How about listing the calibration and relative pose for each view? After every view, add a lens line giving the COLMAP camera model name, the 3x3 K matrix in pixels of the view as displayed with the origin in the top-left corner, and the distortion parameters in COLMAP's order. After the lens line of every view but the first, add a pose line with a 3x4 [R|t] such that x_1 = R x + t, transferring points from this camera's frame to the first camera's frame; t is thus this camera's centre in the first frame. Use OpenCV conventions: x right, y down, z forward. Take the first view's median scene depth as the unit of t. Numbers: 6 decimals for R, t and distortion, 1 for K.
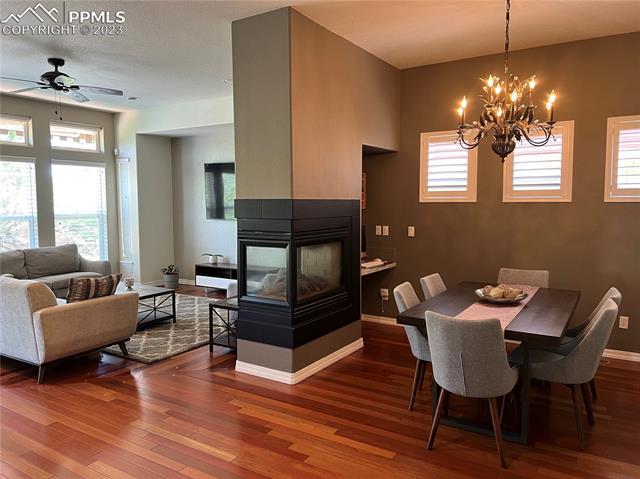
lens RADIAL K [[476.9, 0, 318.0], [0, 476.9, 236.7], [0, 0, 1]] dist [0.068580, -0.084713]
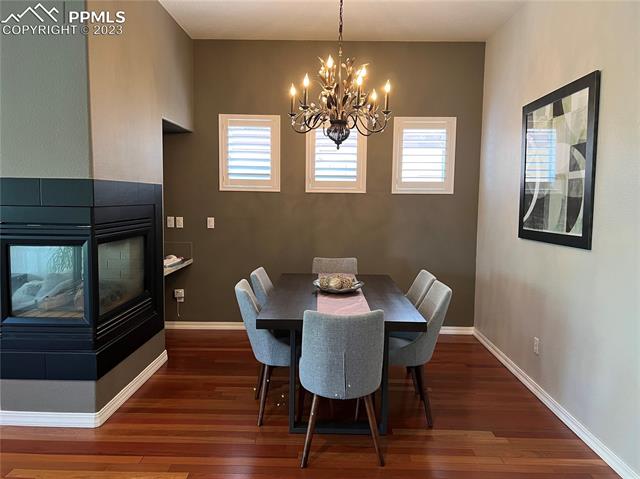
lens RADIAL K [[476.9, 0, 319.0], [0, 476.9, 234.9], [0, 0, 1]] dist [0.068580, -0.084713]
pose [[0.852130, -0.026421, 0.522662, -0.132759], [0.021815, 0.999650, 0.014966, 0.003326], [-0.522875, -0.001351, 0.852408, 0.160573]]
